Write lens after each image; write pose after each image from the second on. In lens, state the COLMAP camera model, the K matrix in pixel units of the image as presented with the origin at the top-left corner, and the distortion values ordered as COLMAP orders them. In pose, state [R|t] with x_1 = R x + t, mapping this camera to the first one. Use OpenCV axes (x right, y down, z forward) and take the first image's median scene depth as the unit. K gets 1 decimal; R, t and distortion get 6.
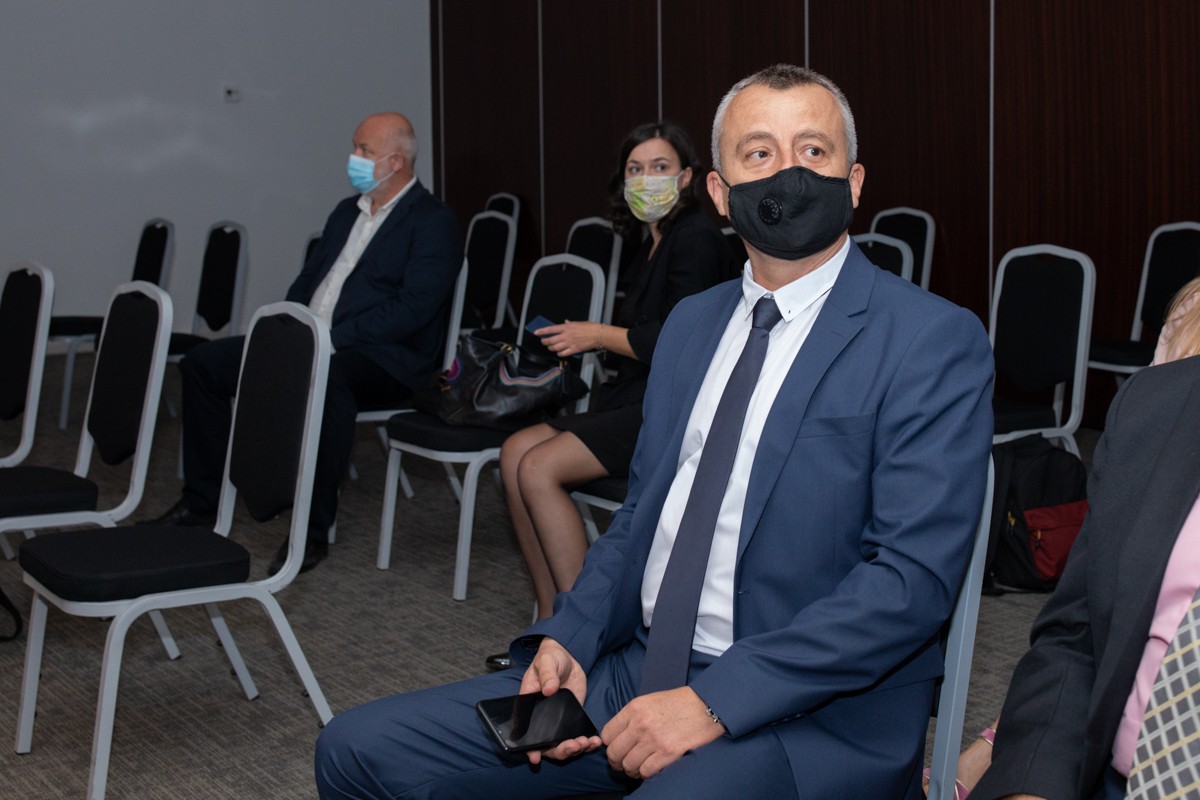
lens RADIAL K [[1159.5, 0, 600.0], [0, 1159.5, 400.0], [0, 0, 1]] dist [-0.000148, -0.014776]
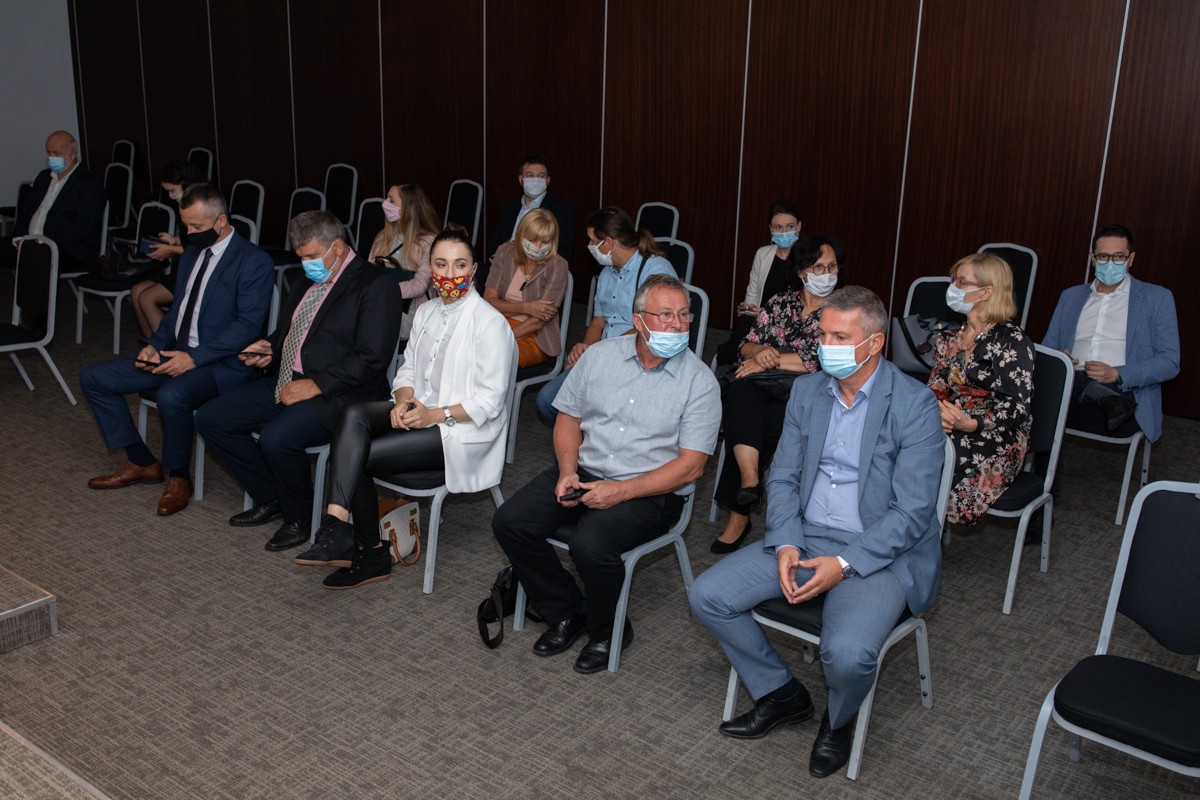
lens RADIAL K [[1159.5, 0, 600.0], [0, 1159.5, 400.0], [0, 0, 1]] dist [-0.000148, -0.014776]
pose [[0.957358, -0.048114, 0.284870, 0.151055], [0.005194, 0.988742, 0.149542, -0.087388], [-0.288858, -0.141685, 0.946830, -1.591899]]
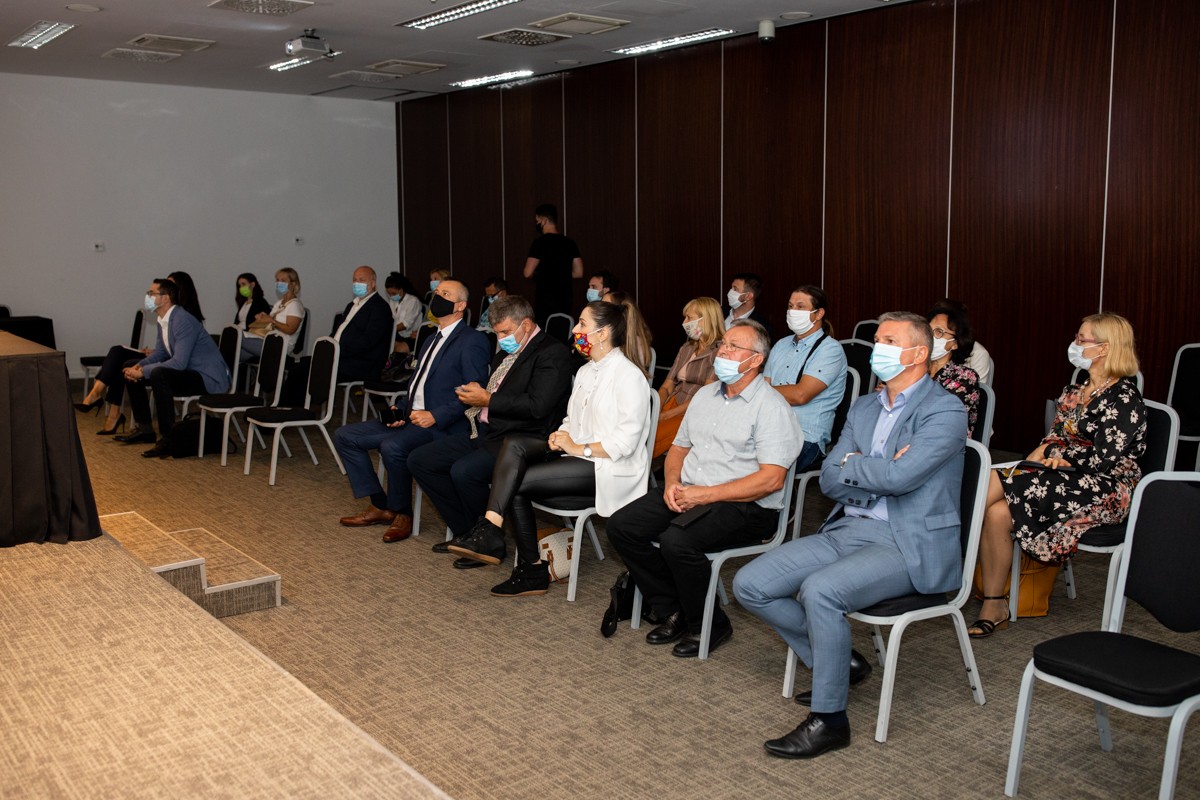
lens RADIAL K [[1159.5, 0, 600.0], [0, 1159.5, 400.0], [0, 0, 1]] dist [-0.000148, -0.014776]
pose [[0.999880, -0.006073, 0.014284, 0.378689], [0.006100, 0.999980, -0.001871, 0.082605], [-0.014272, 0.001958, 0.999896, -1.921329]]
